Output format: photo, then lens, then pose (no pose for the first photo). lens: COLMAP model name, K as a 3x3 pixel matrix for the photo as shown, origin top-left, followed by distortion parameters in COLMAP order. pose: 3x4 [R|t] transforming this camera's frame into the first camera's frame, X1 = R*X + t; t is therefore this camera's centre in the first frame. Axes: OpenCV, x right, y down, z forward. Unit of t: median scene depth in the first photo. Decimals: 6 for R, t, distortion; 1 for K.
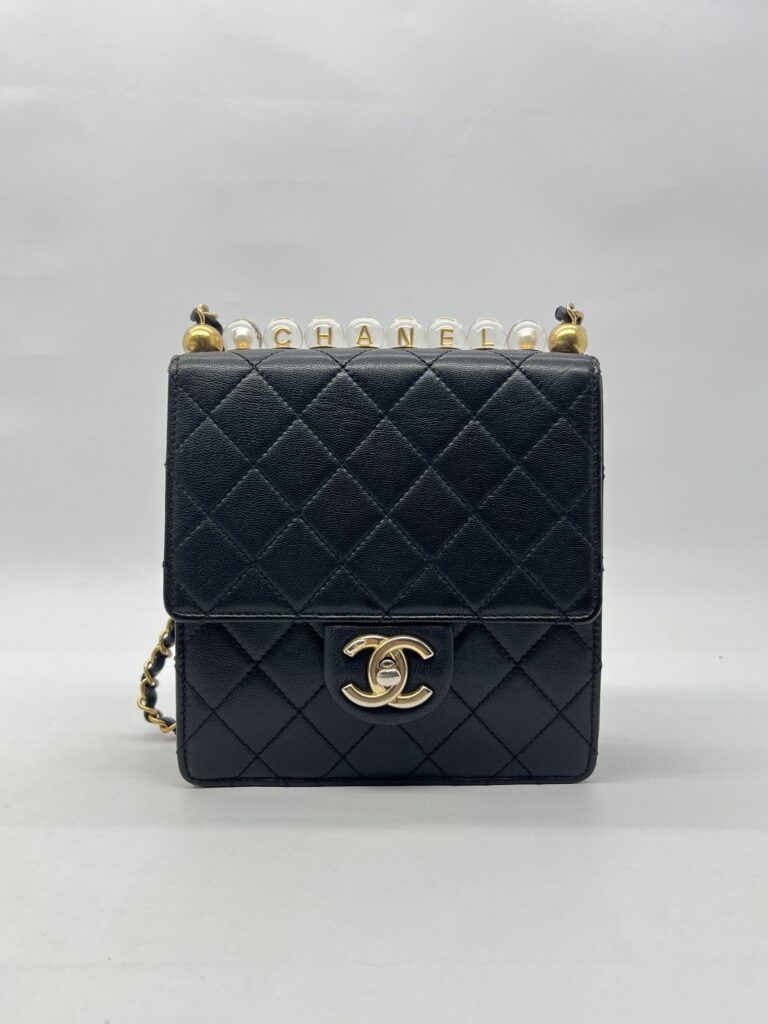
lens RADIAL K [[902.0, 0, 384.0], [0, 902.0, 513.2], [0, 0, 1]] dist [0.006566, -0.001292]
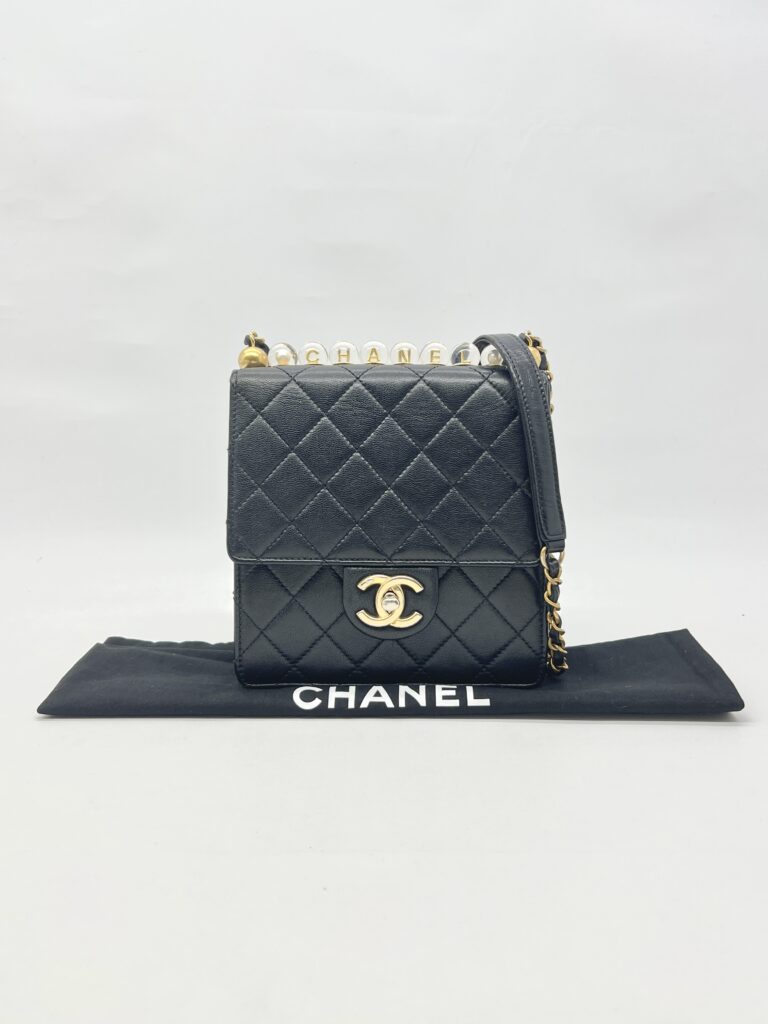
lens RADIAL K [[902.0, 0, 382.2], [0, 902.0, 506.2], [0, 0, 1]] dist [0.006566, -0.001292]
pose [[0.999955, 0.002774, -0.009066, 0.004113], [-0.002944, 0.999820, -0.018767, 0.056326], [0.009012, 0.018793, 0.999783, -0.360427]]
